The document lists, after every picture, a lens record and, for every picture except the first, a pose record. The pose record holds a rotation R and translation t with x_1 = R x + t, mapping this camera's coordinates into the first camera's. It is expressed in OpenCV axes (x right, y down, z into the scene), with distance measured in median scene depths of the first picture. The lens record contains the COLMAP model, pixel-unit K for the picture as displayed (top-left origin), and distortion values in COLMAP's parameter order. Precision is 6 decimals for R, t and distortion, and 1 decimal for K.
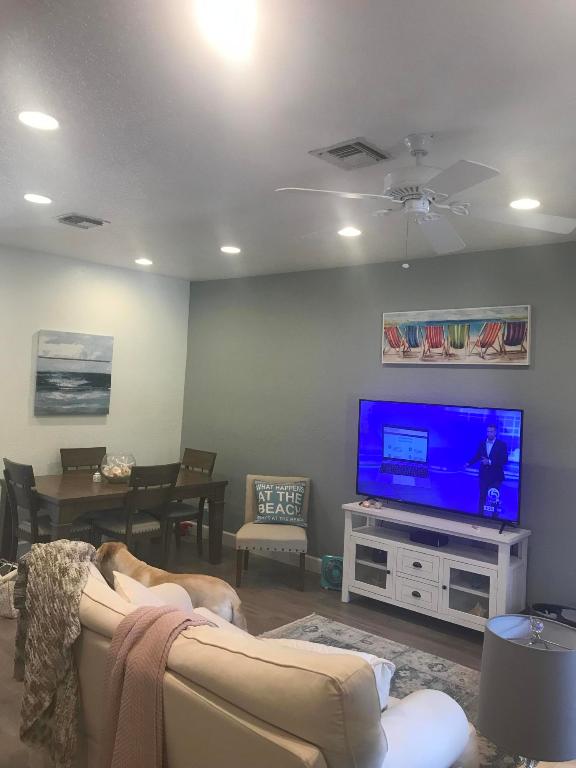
lens RADIAL K [[632.5, 0, 283.5], [0, 632.5, 367.5], [0, 0, 1]] dist [0.048132, -0.055440]
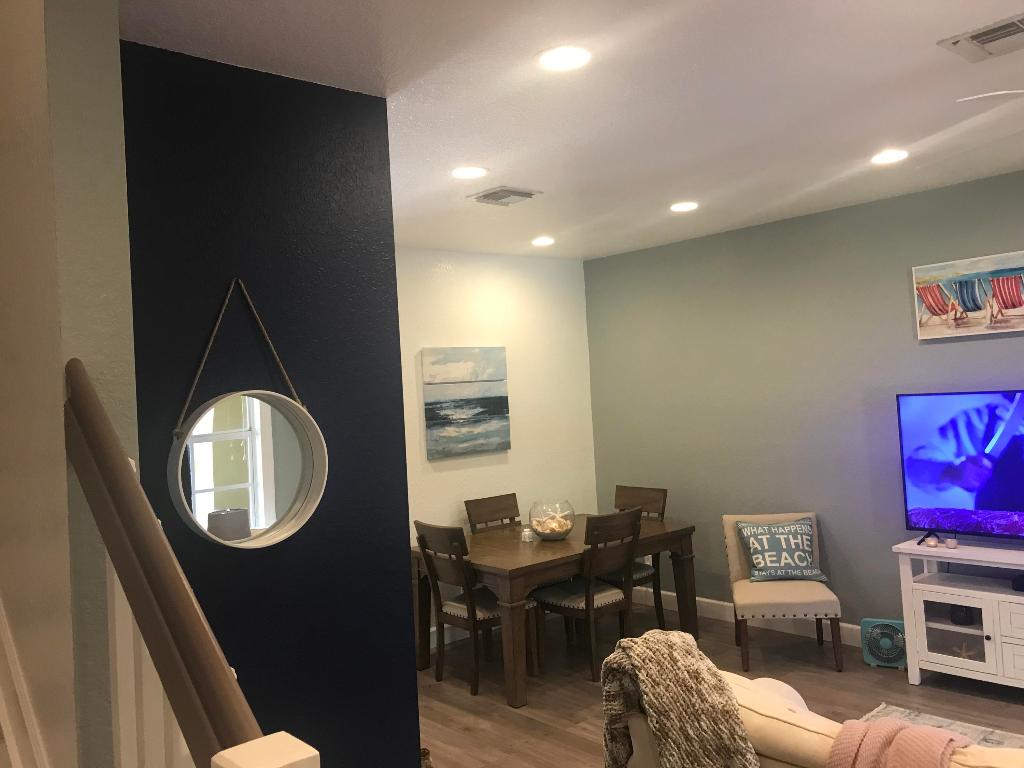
lens RADIAL K [[843.4, 0, 487.4], [0, 843.4, 373.4], [0, 0, 1]] dist [0.048132, -0.055440]
pose [[0.985597, -0.109513, -0.128865, -0.206016], [0.110203, 0.993907, -0.001785, -0.021270], [0.128275, -0.012442, 0.991661, 0.012859]]
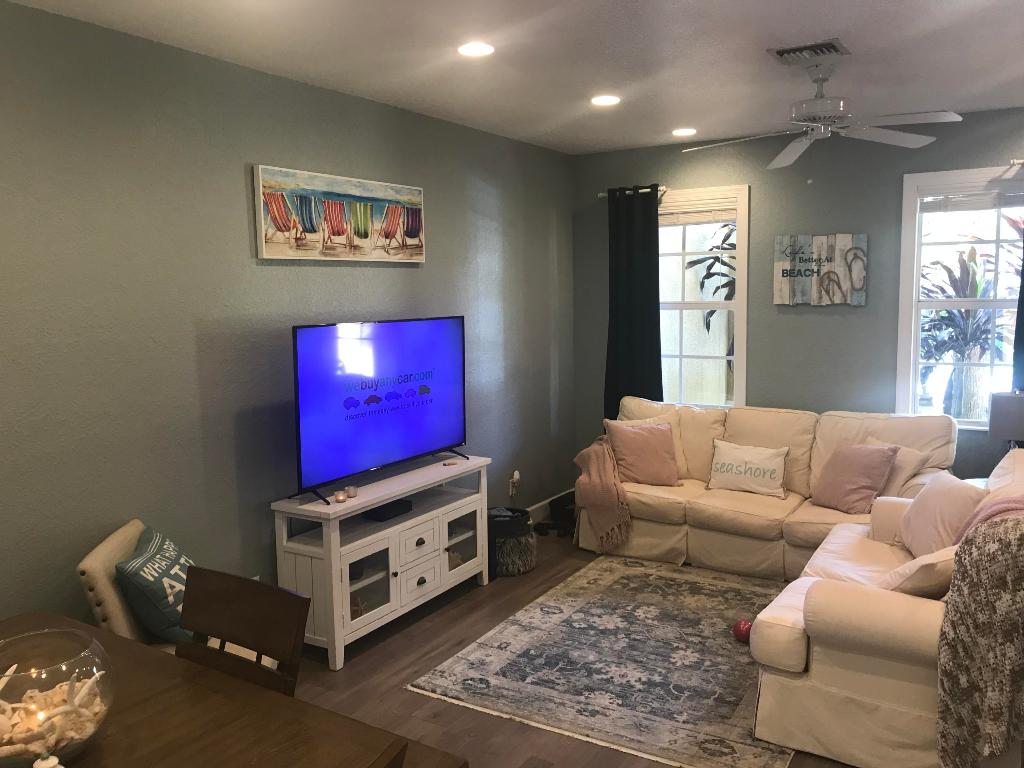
lens RADIAL K [[843.4, 0, 502.0], [0, 843.4, 371.8], [0, 0, 1]] dist [0.048132, -0.055440]
pose [[-0.173049, -0.145705, 0.974076, -0.650368], [-0.023549, 0.989326, 0.143803, -0.020986], [-0.984632, 0.001946, -0.174633, 0.974921]]
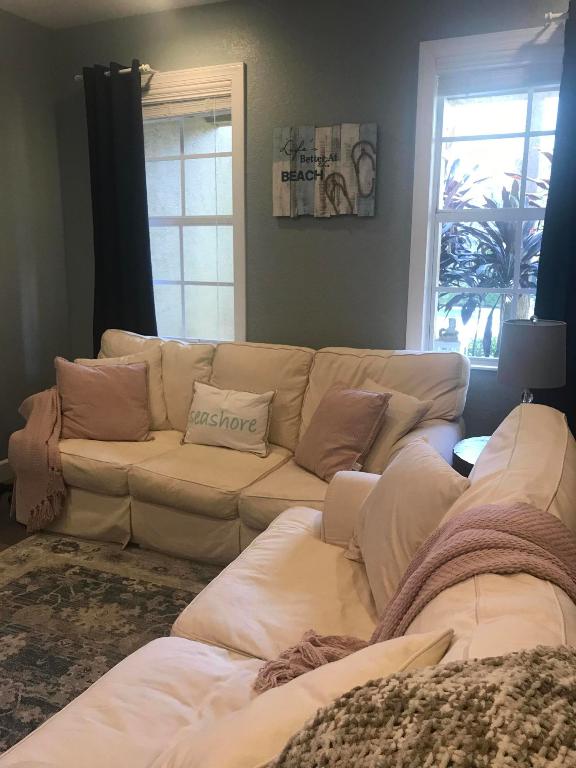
lens RADIAL K [[632.5, 0, 284.5], [0, 632.5, 374.2], [0, 0, 1]] dist [0.048132, -0.055440]
pose [[-0.297525, -0.227092, 0.927312, -0.269912], [-0.048420, 0.973638, 0.222901, 0.059536], [-0.953485, 0.021418, -0.300677, 0.608126]]
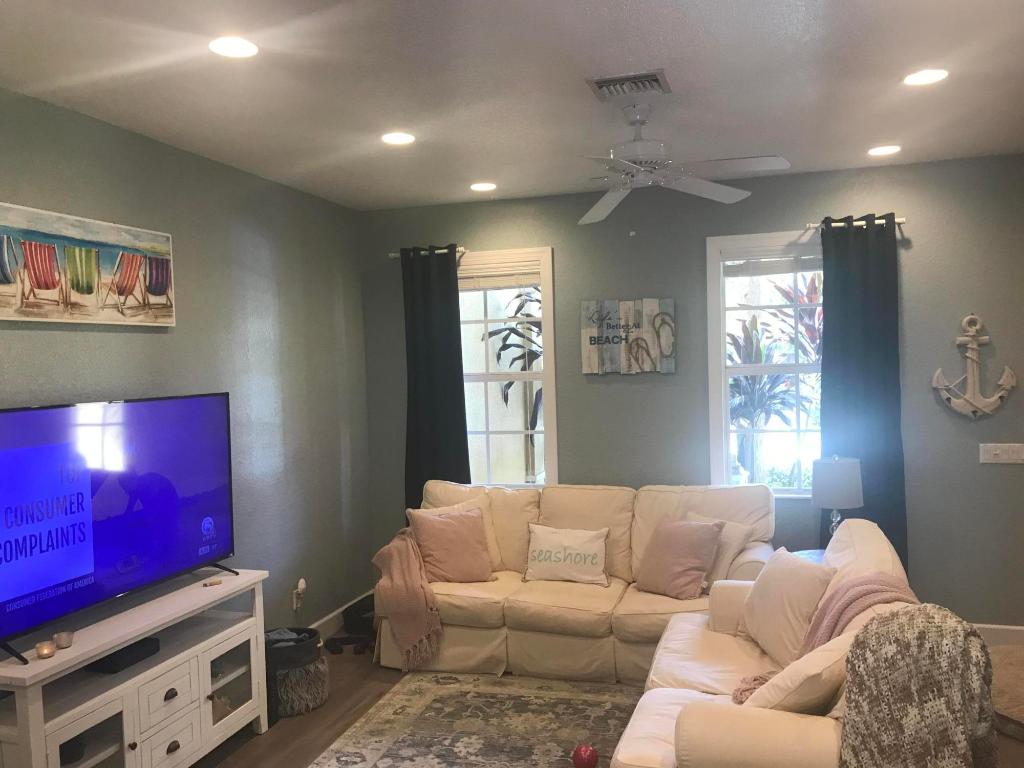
lens RADIAL K [[843.4, 0, 519.8], [0, 843.4, 387.2], [0, 0, 1]] dist [0.048132, -0.055440]
pose [[-0.432753, -0.066989, 0.899020, -0.504705], [-0.019852, 0.997702, 0.064787, -0.004844], [-0.901294, 0.010189, -0.433088, 0.945061]]
